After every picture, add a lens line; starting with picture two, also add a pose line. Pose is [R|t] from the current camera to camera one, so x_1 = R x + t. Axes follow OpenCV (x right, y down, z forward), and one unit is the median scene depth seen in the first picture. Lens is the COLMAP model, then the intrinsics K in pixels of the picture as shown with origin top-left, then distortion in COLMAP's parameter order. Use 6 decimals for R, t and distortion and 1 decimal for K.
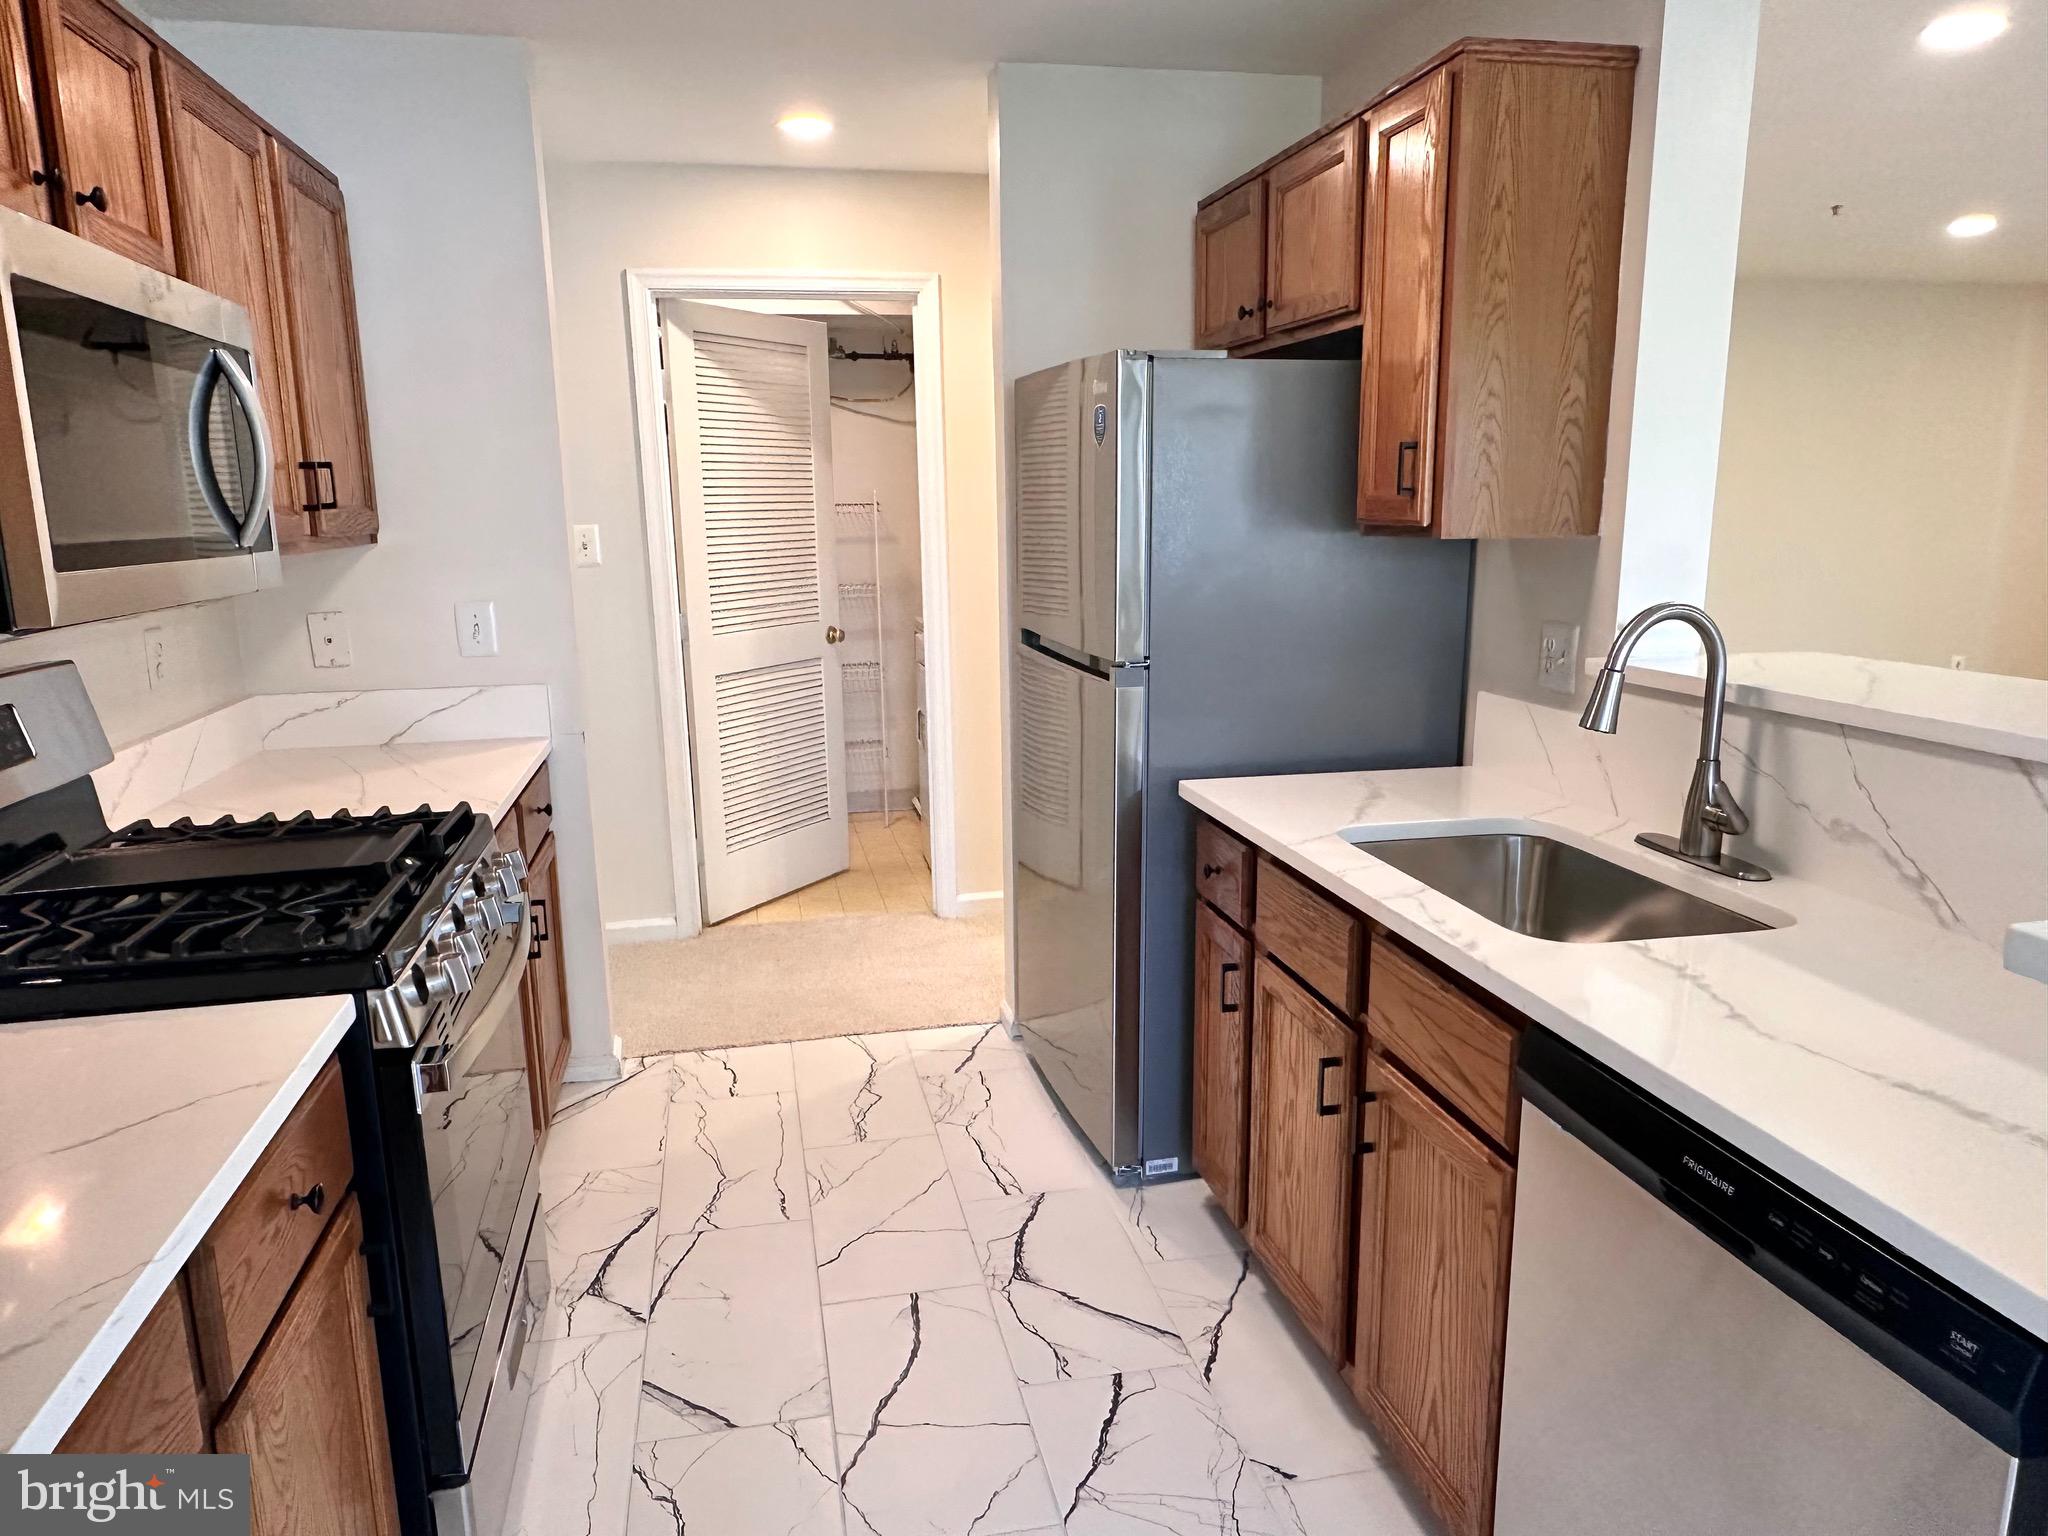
lens RADIAL K [[1333.3, 0, 1017.8], [0, 1333.3, 770.7], [0, 0, 1]] dist [-0.001878, 0.002505]
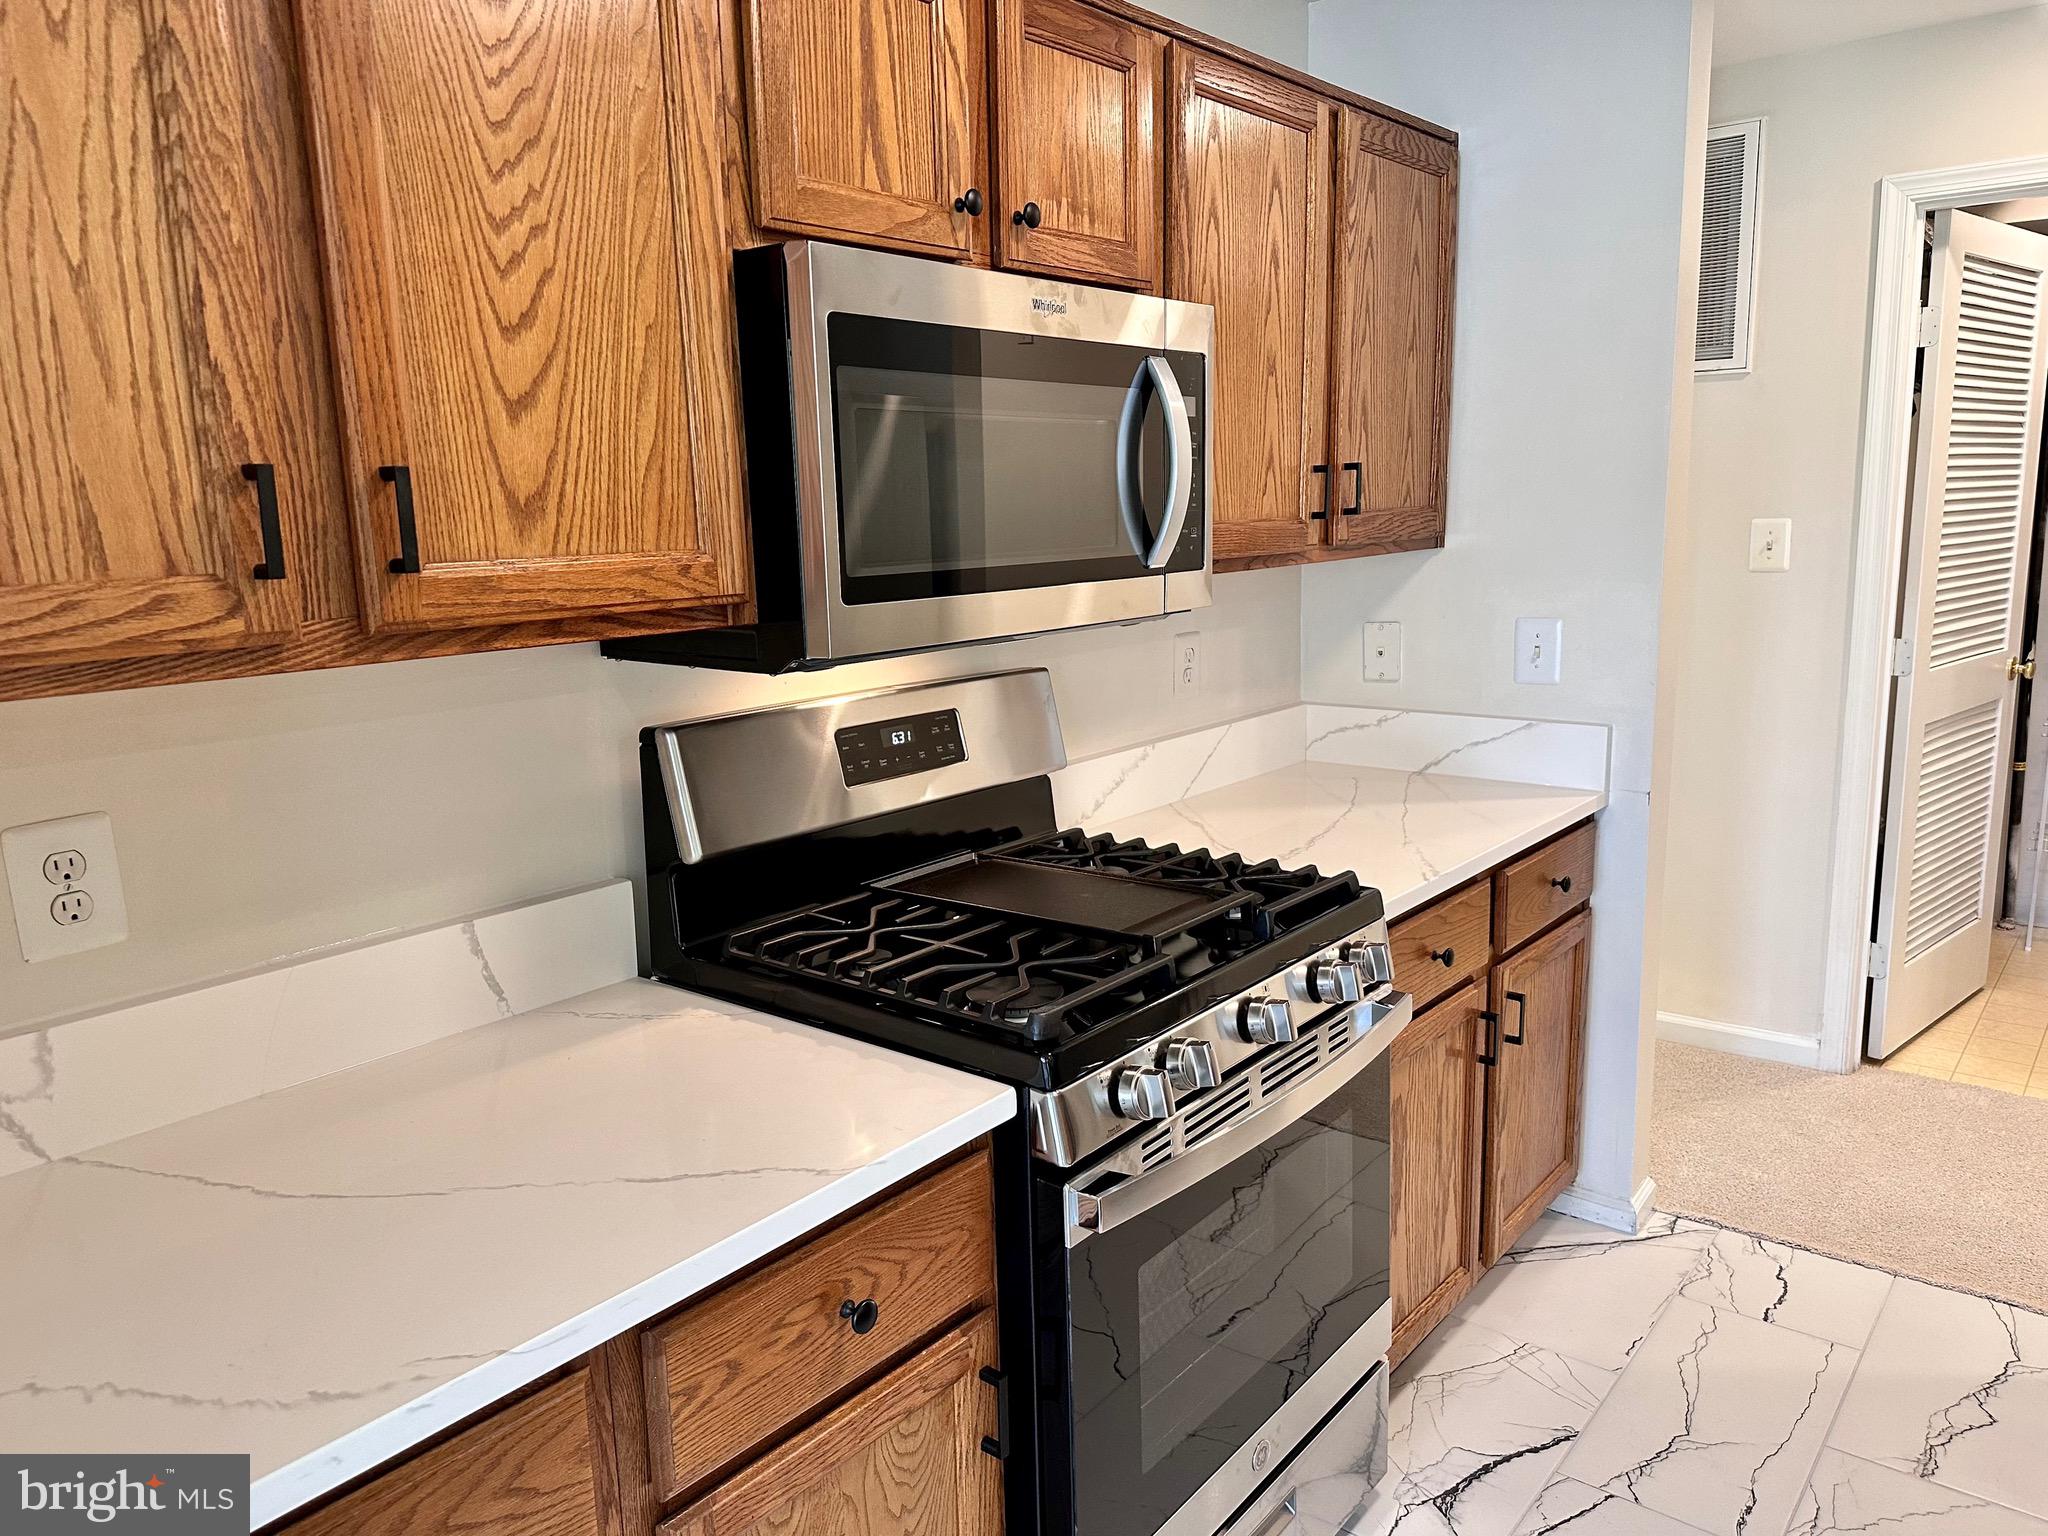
lens RADIAL K [[1412.9, 0, 1034.5], [0, 1412.9, 767.7], [0, 0, 1]] dist [0.098367, -0.138795]
pose [[0.621352, 0.141873, -0.770580, 0.141355], [-0.137918, 0.987919, 0.070679, -0.075996], [0.771298, 0.062360, 0.633412, 0.269849]]
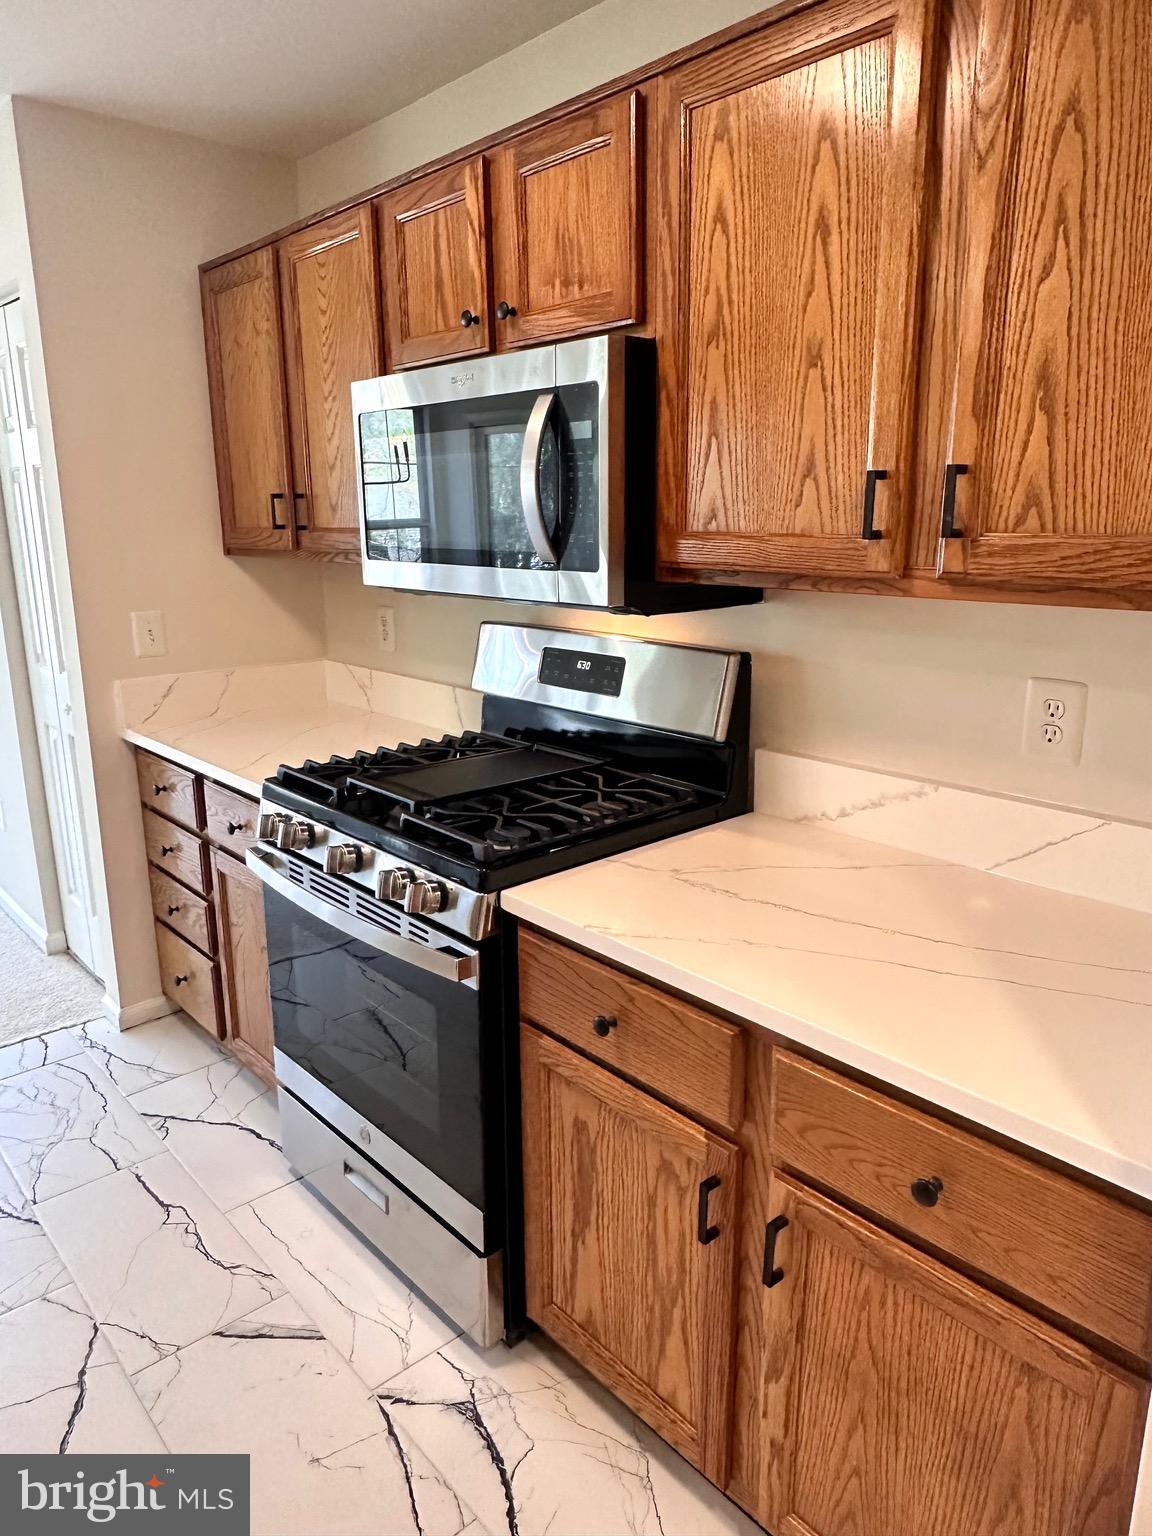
lens RADIAL K [[1053.2, 0, 576.0], [0, 1053.2, 768.0], [0, 0, 1]] dist [0.002697, 0.002436]
pose [[-0.873660, 0.133204, -0.467948, -0.116149], [-0.079825, 0.909516, 0.407933, -0.335155], [0.479945, 0.393748, -0.783974, 1.574825]]
